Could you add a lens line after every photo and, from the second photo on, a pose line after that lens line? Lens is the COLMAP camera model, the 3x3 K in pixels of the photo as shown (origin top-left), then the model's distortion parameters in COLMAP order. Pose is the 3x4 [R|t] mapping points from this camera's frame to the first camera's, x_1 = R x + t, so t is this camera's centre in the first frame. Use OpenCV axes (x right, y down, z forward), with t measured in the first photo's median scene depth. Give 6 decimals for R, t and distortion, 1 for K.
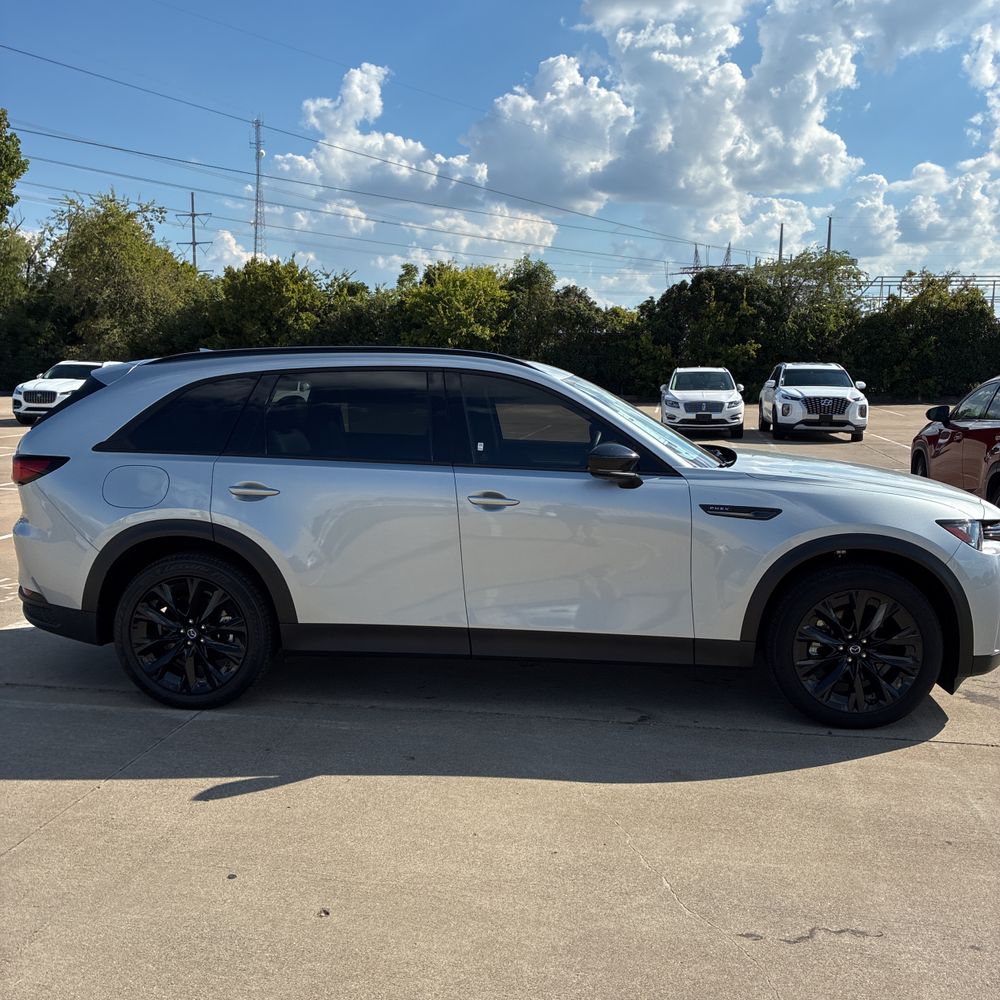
lens RADIAL K [[1016.0, 0, 492.1], [0, 1016.0, 474.2], [0, 0, 1]] dist [0.022558, 0.000000]
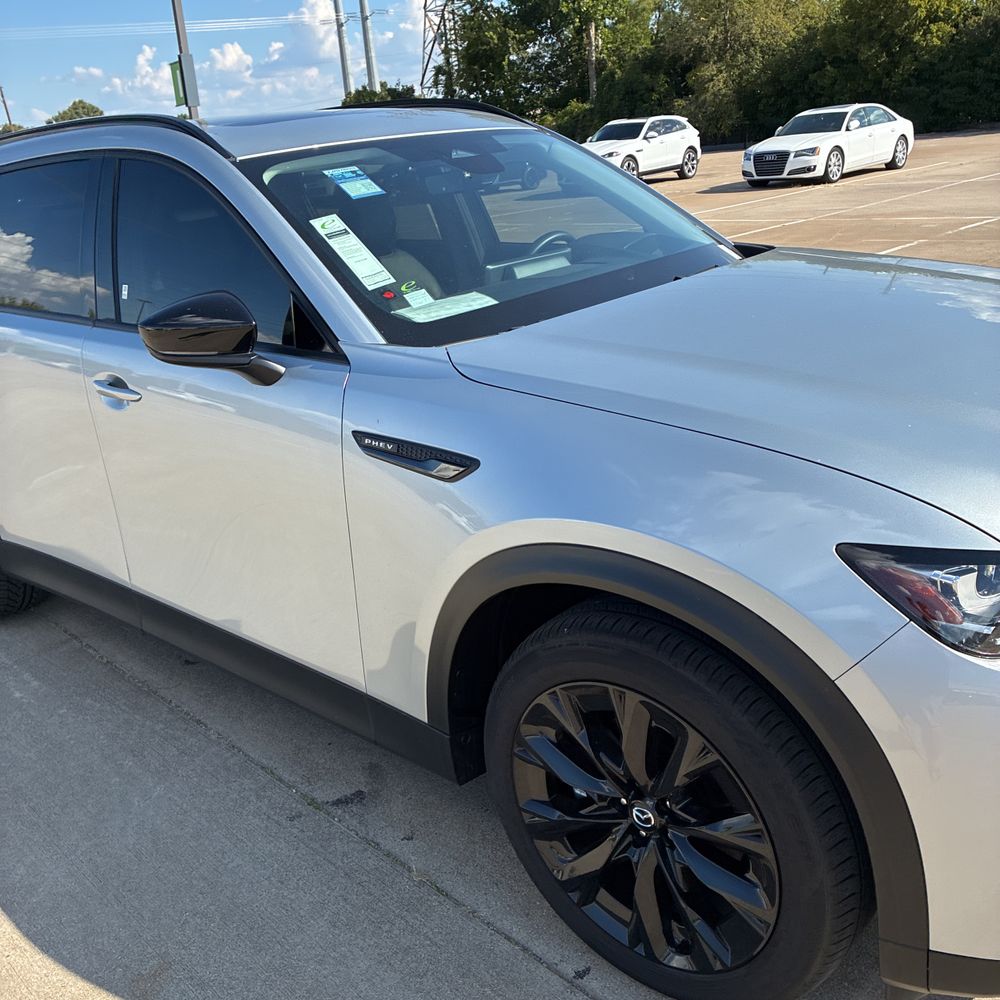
lens RADIAL K [[1016.0, 0, 478.9], [0, 1016.0, 485.2], [0, 0, 1]] dist [0.022558, 0.000000]
pose [[0.797130, 0.116963, -0.592371, 0.095407], [0.033243, 0.971070, 0.236470, -0.009720], [0.602892, -0.208189, 0.770180, 0.122670]]
